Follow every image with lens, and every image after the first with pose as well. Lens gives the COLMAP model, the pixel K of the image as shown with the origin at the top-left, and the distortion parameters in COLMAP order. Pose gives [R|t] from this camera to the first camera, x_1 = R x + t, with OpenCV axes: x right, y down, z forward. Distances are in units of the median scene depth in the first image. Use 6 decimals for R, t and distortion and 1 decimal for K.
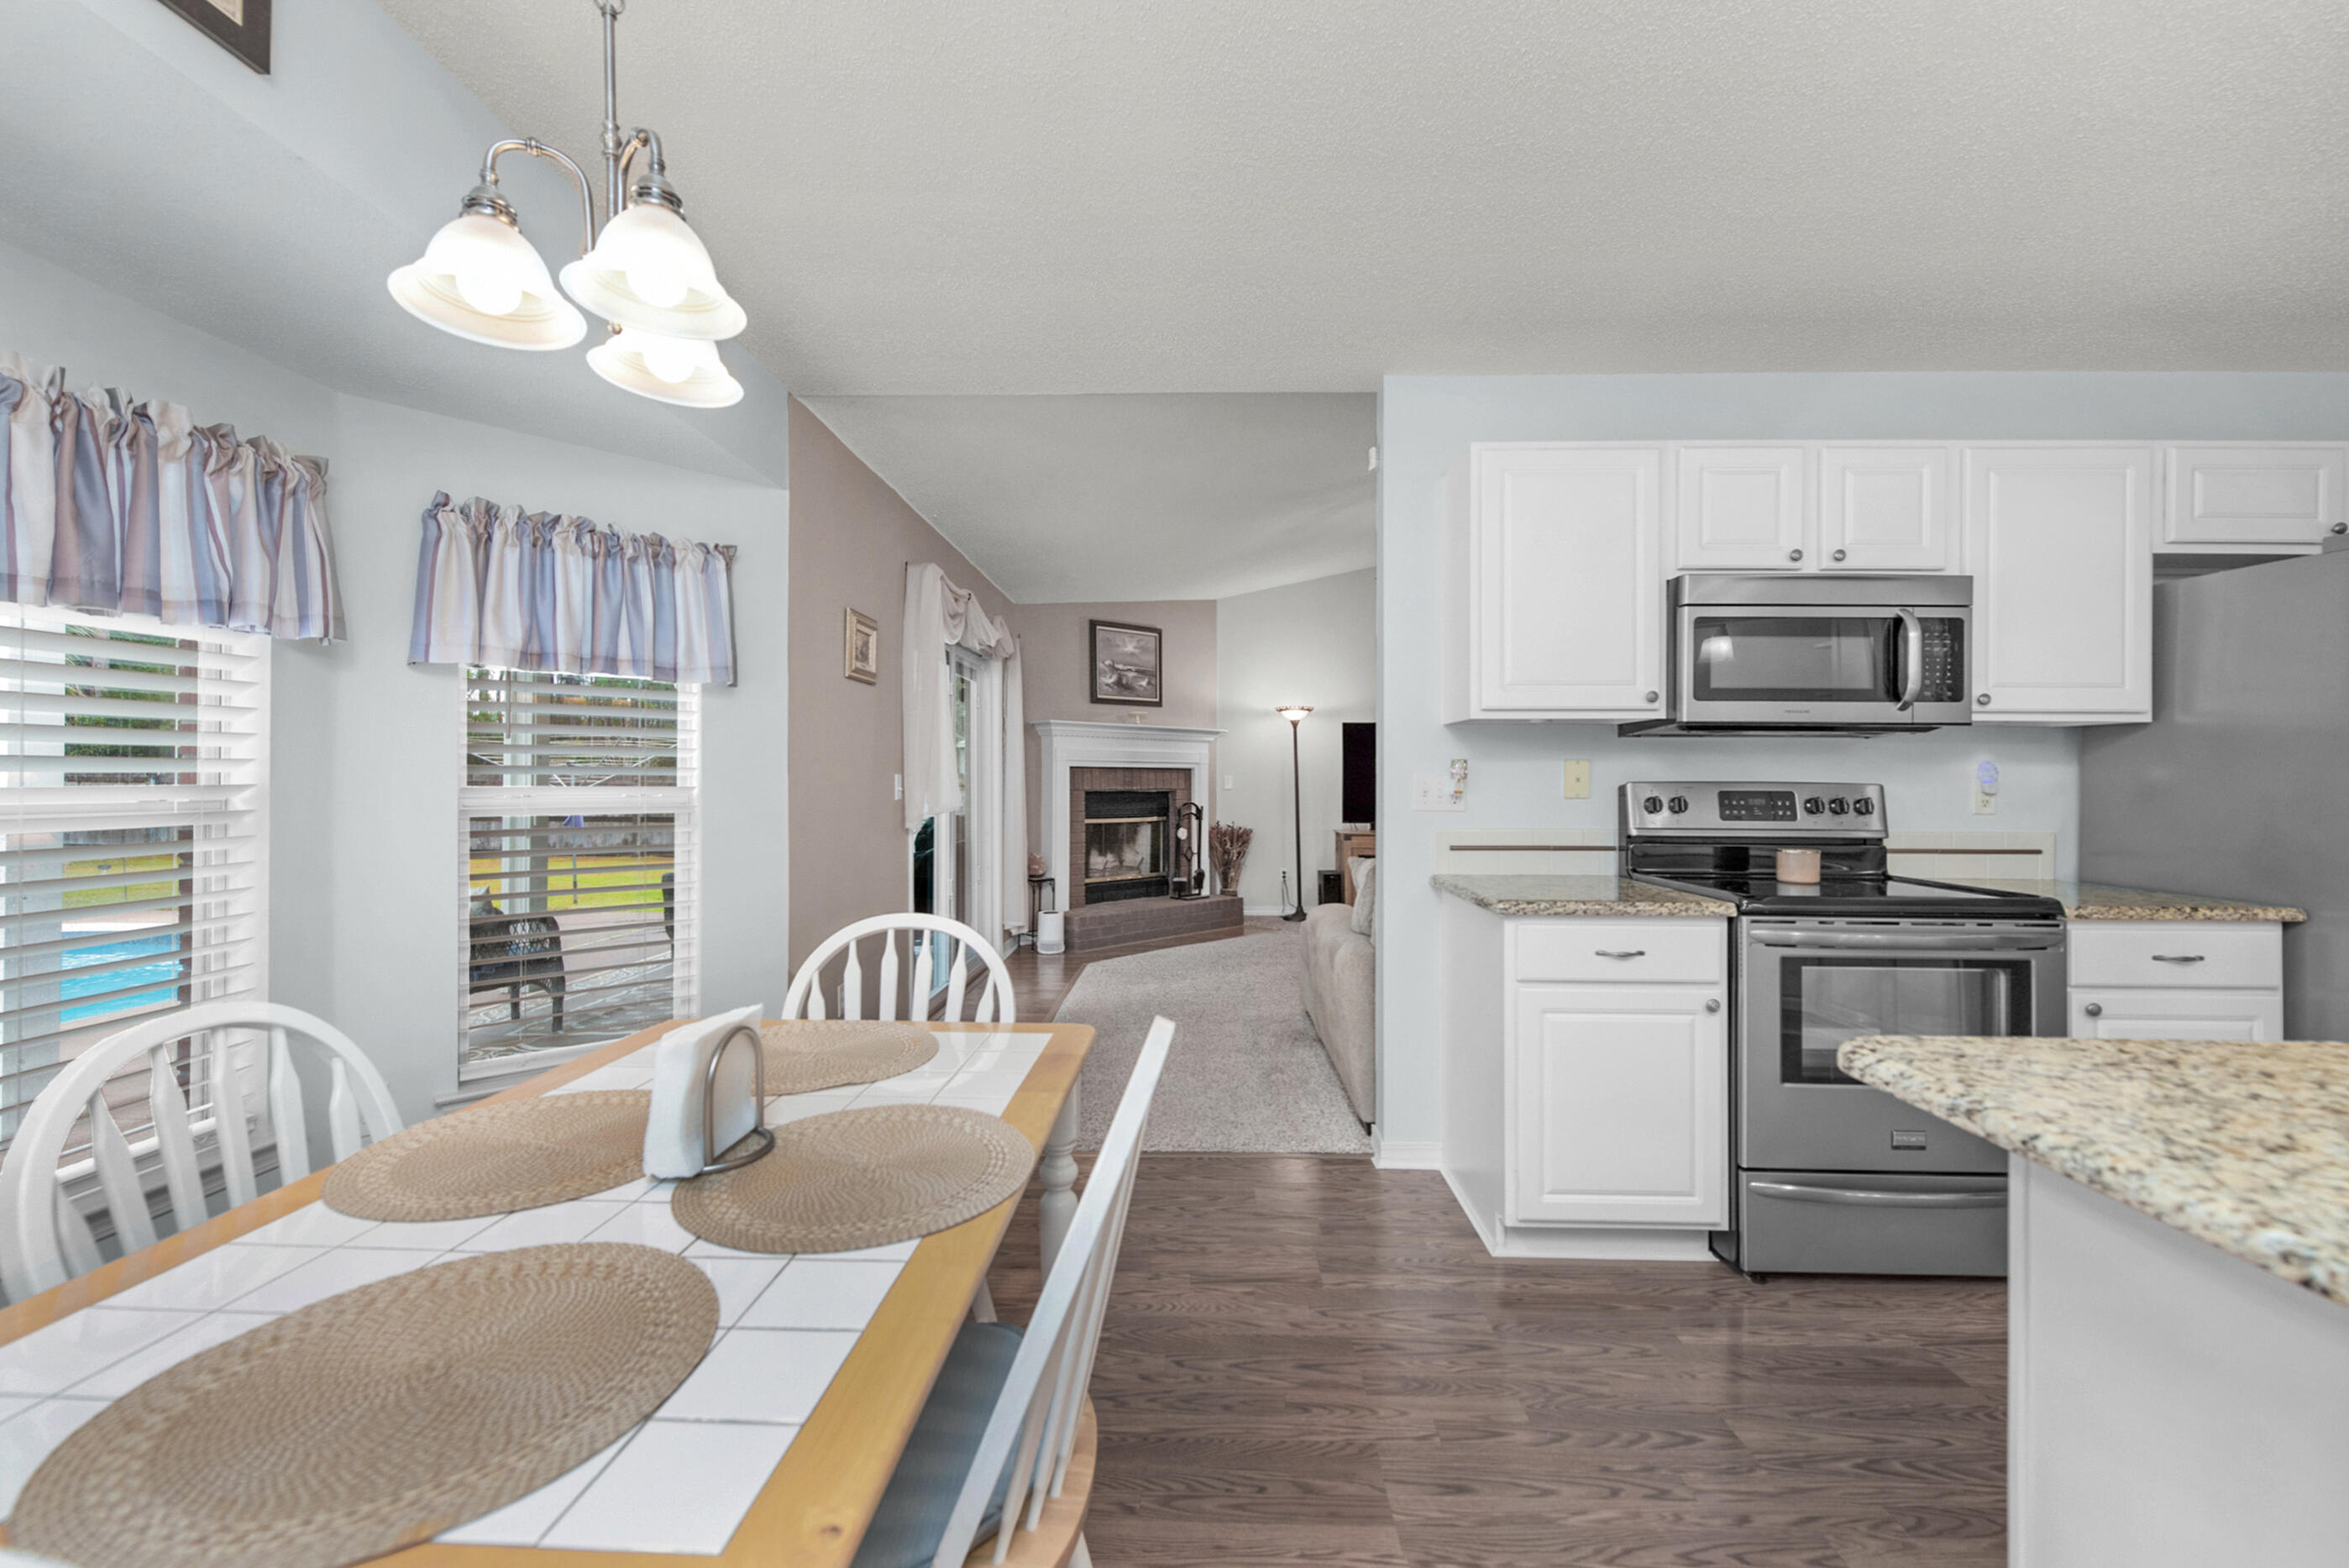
lens RADIAL K [[932.0, 0, 1187.9], [0, 932.0, 780.1], [0, 0, 1]] dist [0.015283, -0.005357]
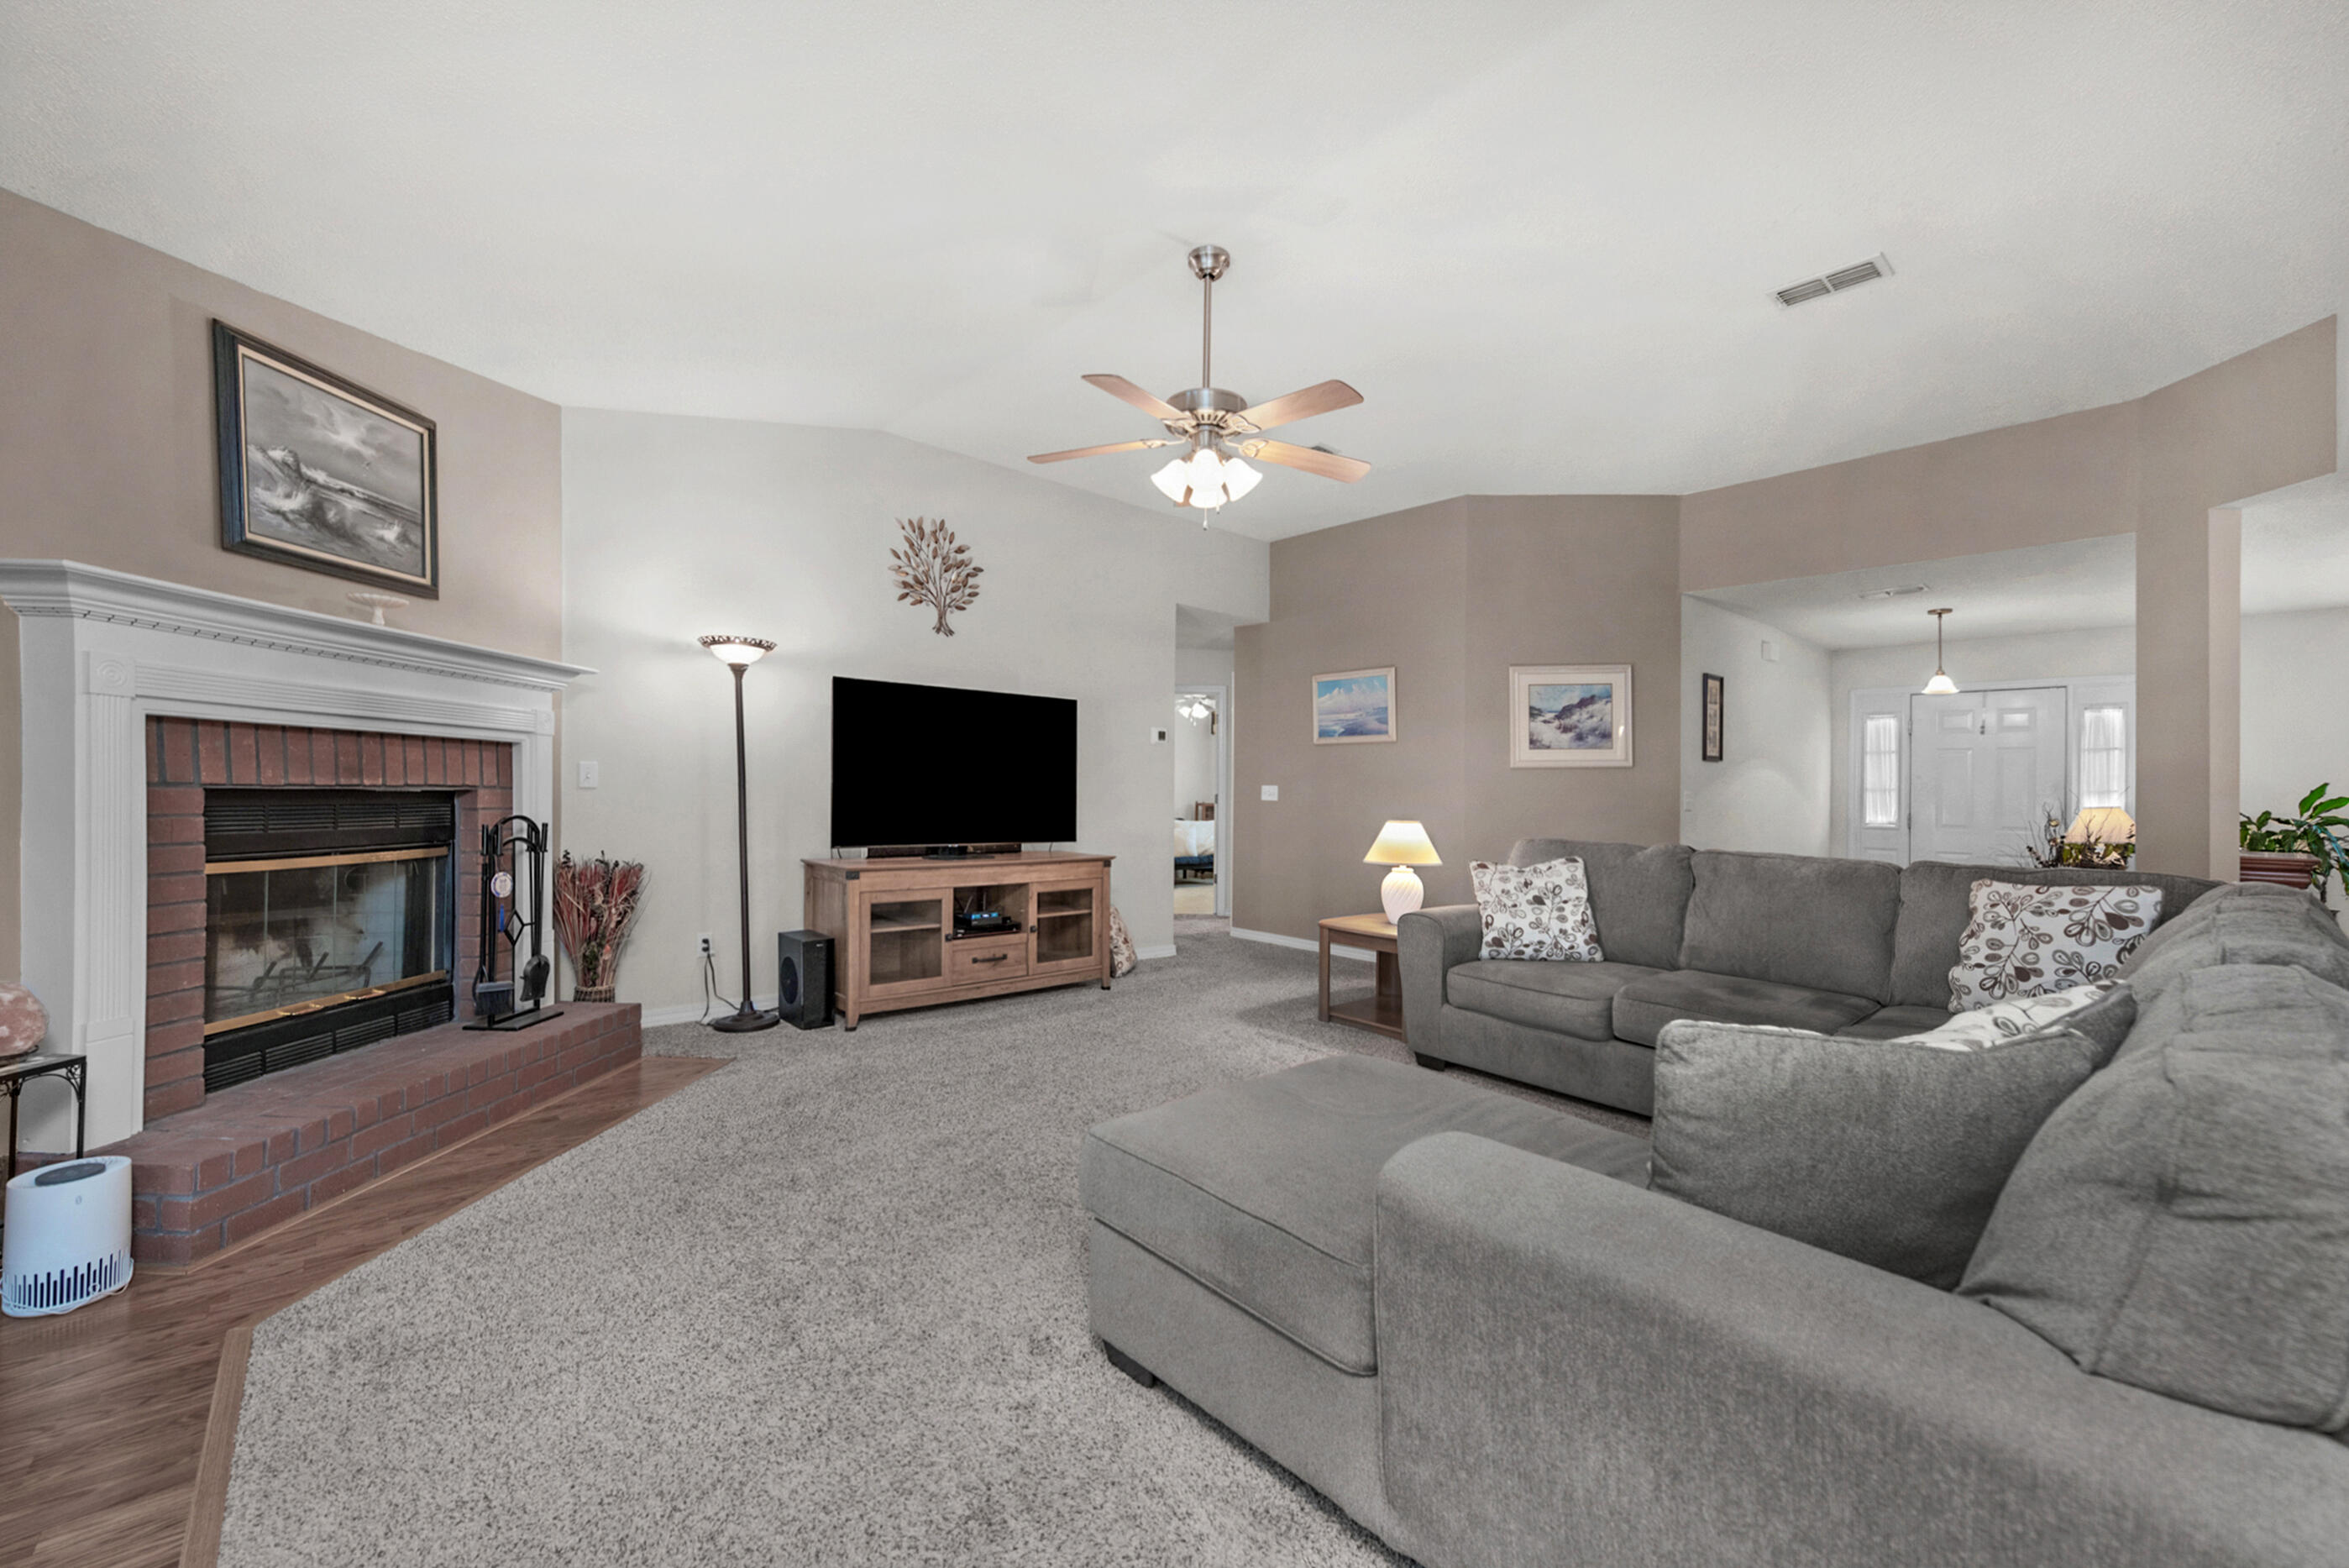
lens RADIAL K [[915.1, 0, 1158.1], [0, 915.1, 814.1], [0, 0, 1]] dist [0.000531, -0.000090]
pose [[0.735837, -0.007052, 0.677122, -0.214086], [-0.017858, 0.999396, 0.029815, 0.012092], [-0.676923, -0.034031, 0.735267, 1.336552]]
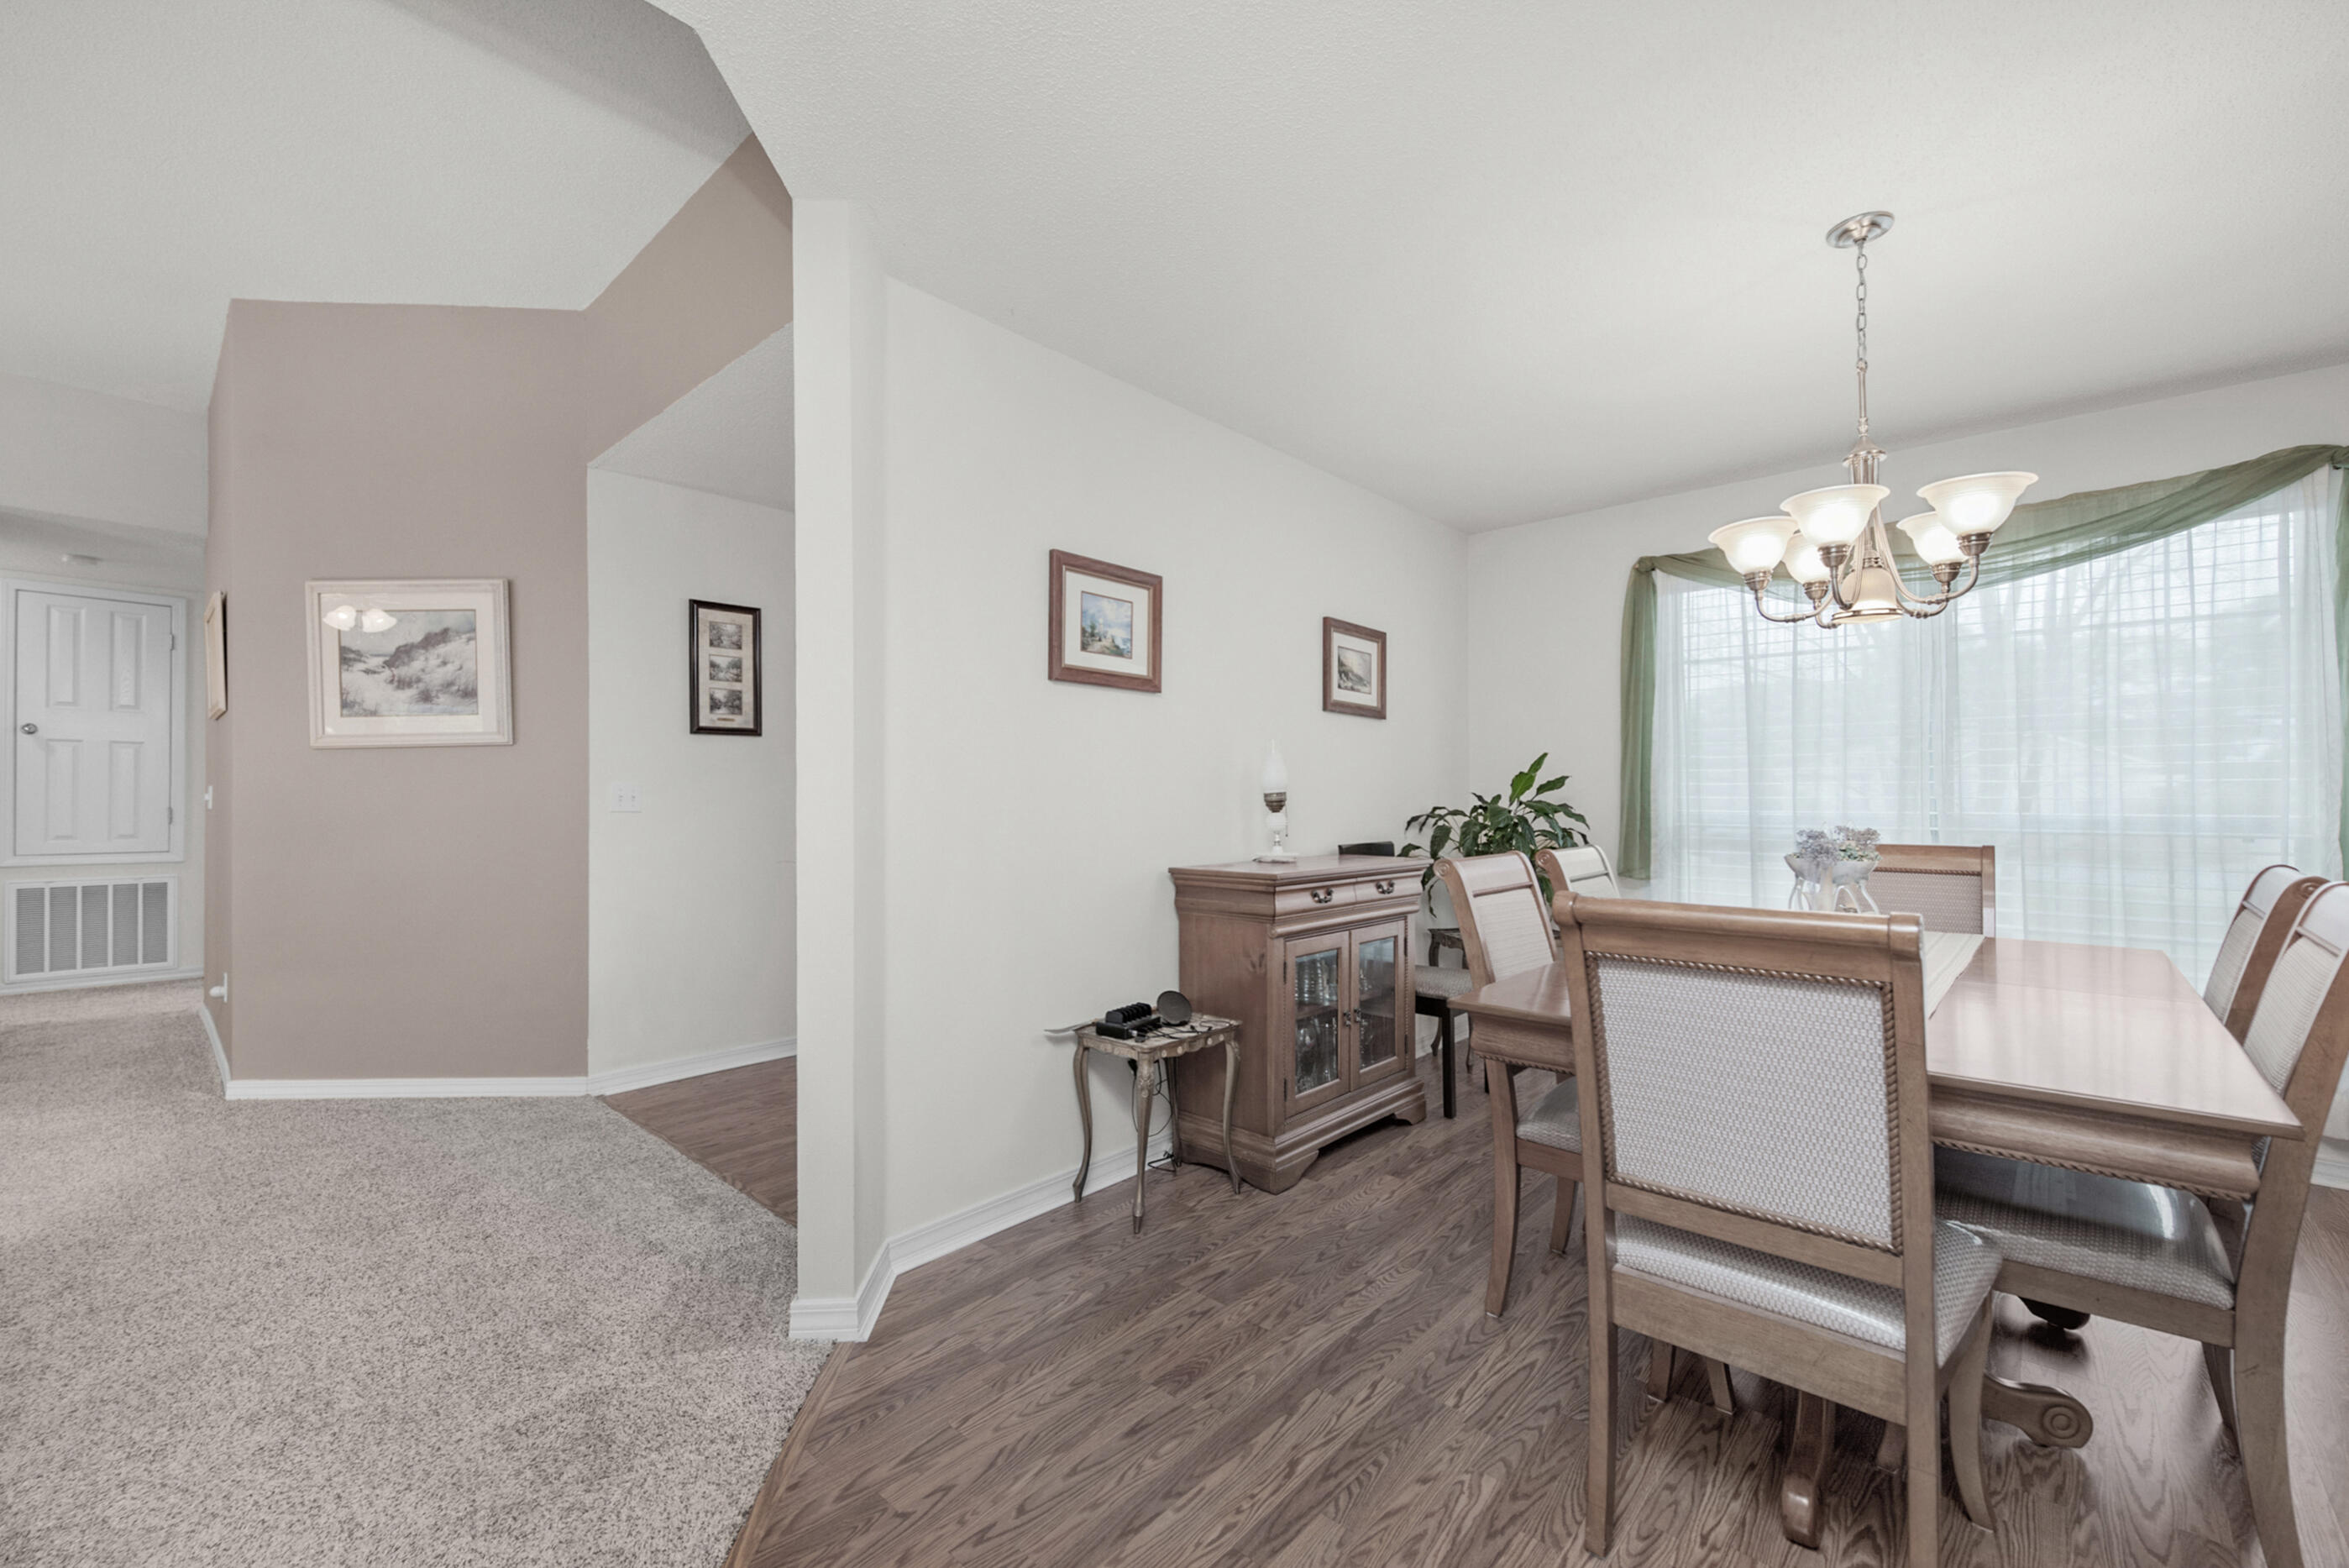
lens RADIAL K [[969.4, 0, 1161.9], [0, 969.4, 785.2], [0, 0, 1]] dist [0.001051, 0.000221]
pose [[0.663196, 0.005095, 0.748429, 1.704180], [0.002373, 0.999957, -0.008909, 0.021943], [-0.748442, 0.007684, 0.663155, 0.493899]]
